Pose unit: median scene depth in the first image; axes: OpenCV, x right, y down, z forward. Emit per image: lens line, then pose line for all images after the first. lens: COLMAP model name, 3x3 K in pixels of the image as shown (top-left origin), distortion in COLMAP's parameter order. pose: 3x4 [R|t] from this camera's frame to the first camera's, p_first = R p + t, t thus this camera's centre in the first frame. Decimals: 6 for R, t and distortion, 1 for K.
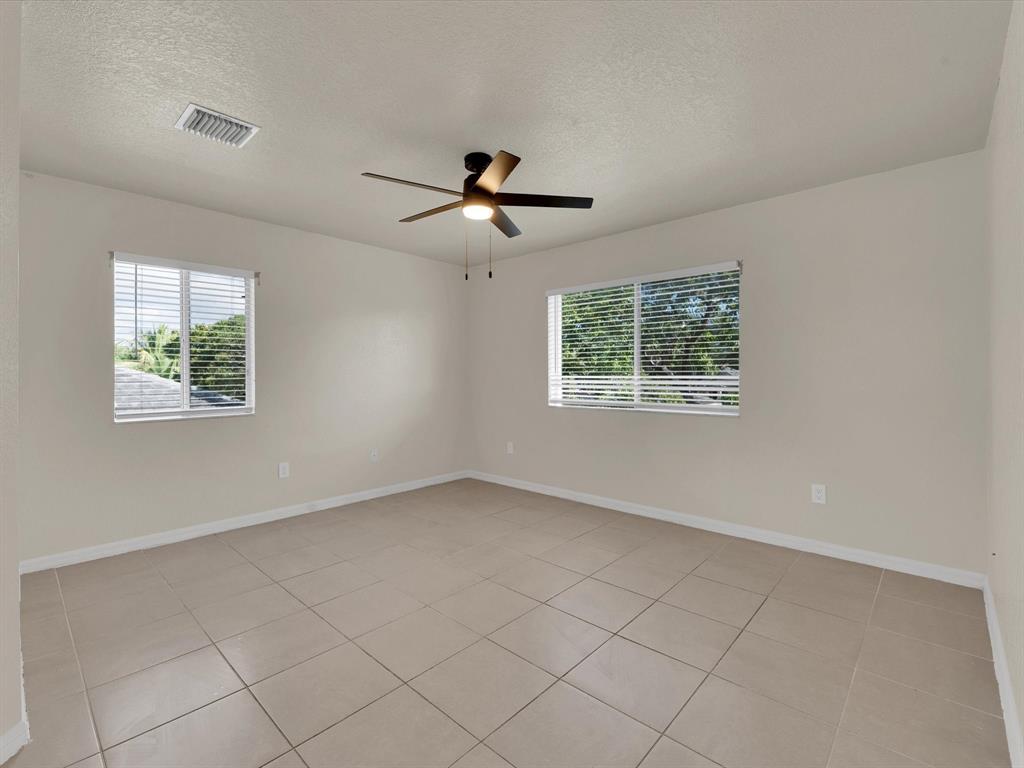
lens RADIAL K [[465.6, 0, 513.3], [0, 465.6, 382.0], [0, 0, 1]] dist [-0.000277, -0.000320]
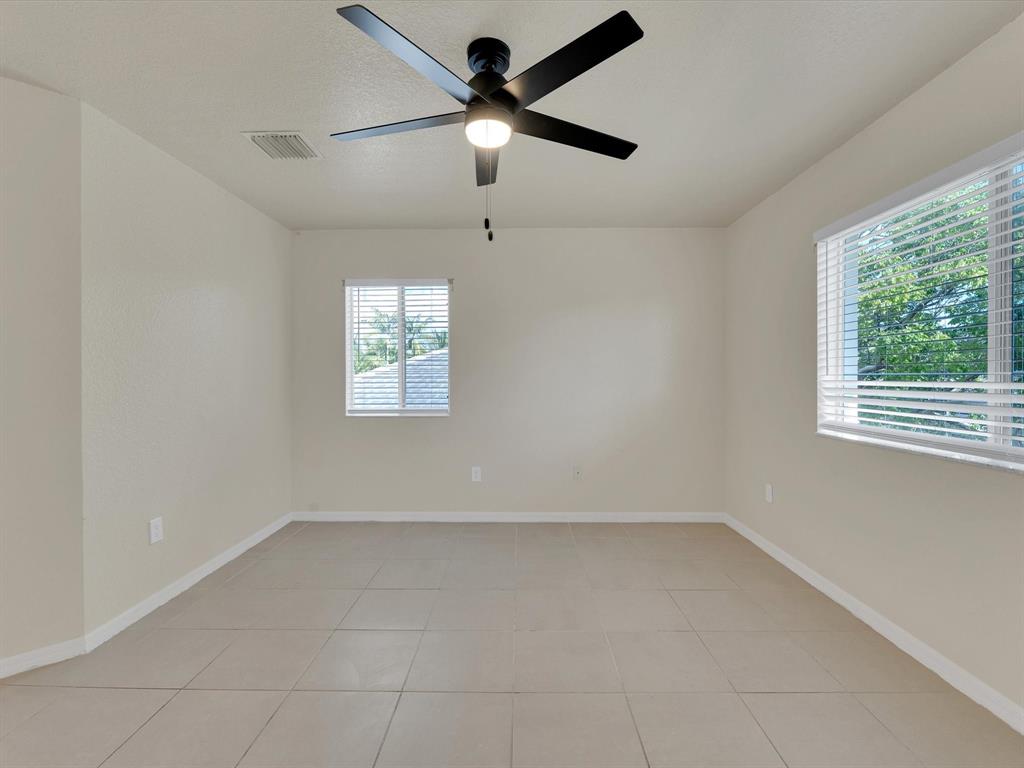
lens RADIAL K [[465.6, 0, 513.3], [0, 465.6, 382.0], [0, 0, 1]] dist [-0.000277, -0.000320]
pose [[0.663817, 0.009545, -0.747834, 0.299879], [-0.014090, 0.999901, 0.000255, -0.008375], [0.747762, 0.010368, 0.663885, 0.399183]]
